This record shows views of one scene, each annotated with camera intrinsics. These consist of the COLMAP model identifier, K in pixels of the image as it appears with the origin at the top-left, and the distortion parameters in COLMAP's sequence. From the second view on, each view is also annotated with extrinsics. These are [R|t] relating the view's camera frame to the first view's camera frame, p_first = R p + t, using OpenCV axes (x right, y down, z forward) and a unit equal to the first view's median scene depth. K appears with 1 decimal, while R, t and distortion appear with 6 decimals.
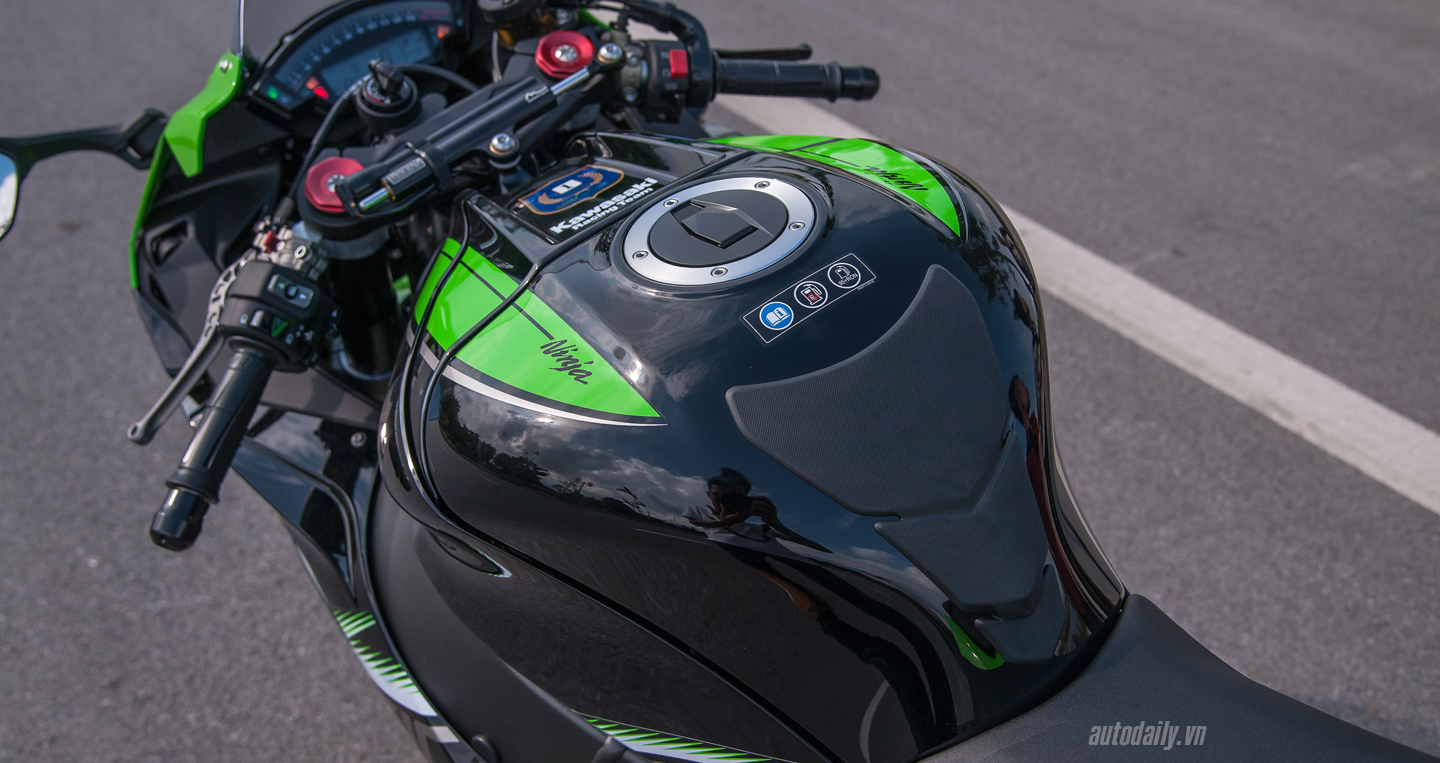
lens RADIAL K [[1423.0, 0, 721.6], [0, 1423.0, 380.7], [0, 0, 1]] dist [-0.004757, 0.000000]
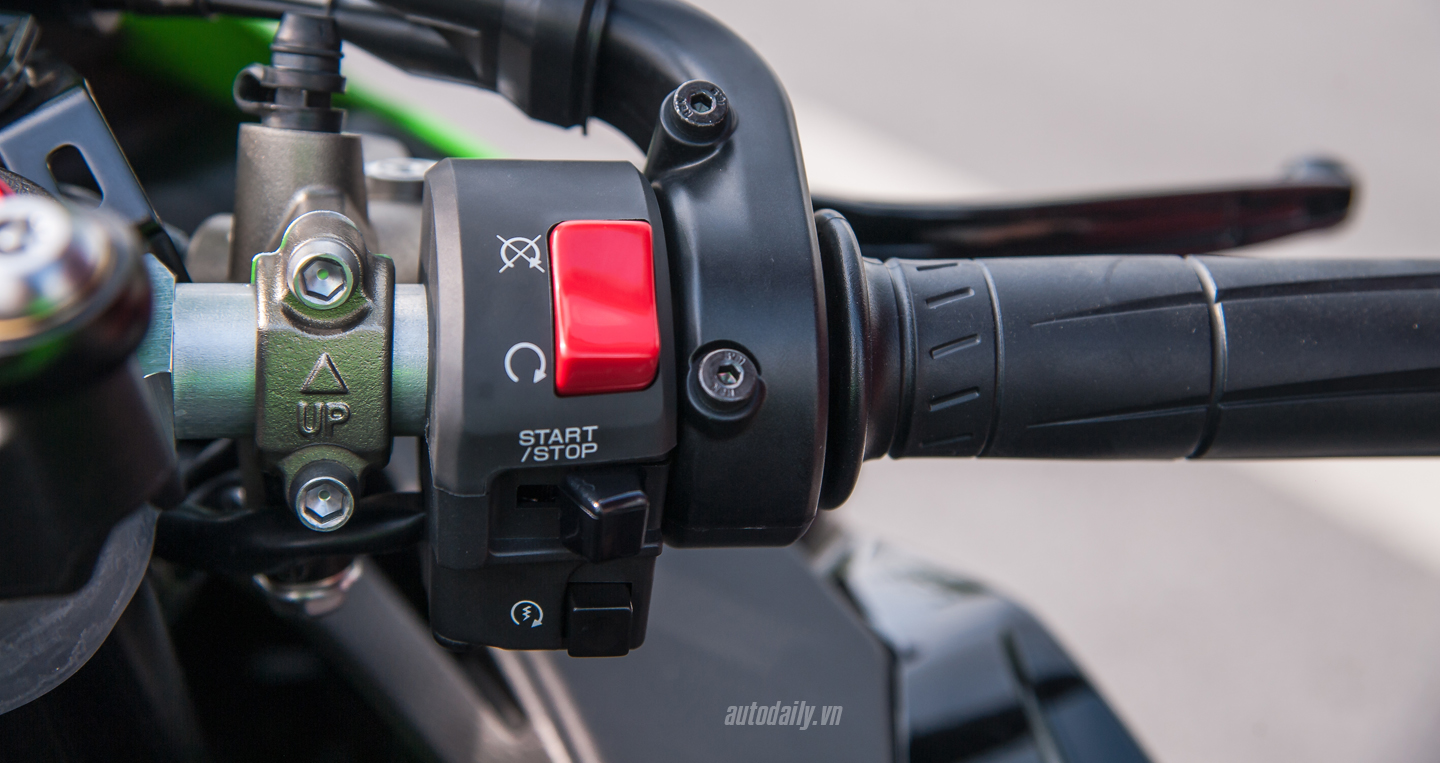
lens RADIAL K [[2802.3, 0, 719.9], [0, 2802.3, 381.9], [0, 0, 1]] dist [-0.008101, 0.000000]
pose [[0.995788, -0.038495, -0.083207, 0.008112], [0.023859, 0.985116, -0.170228, -0.157355], [0.088522, 0.167526, 0.981885, 0.682763]]
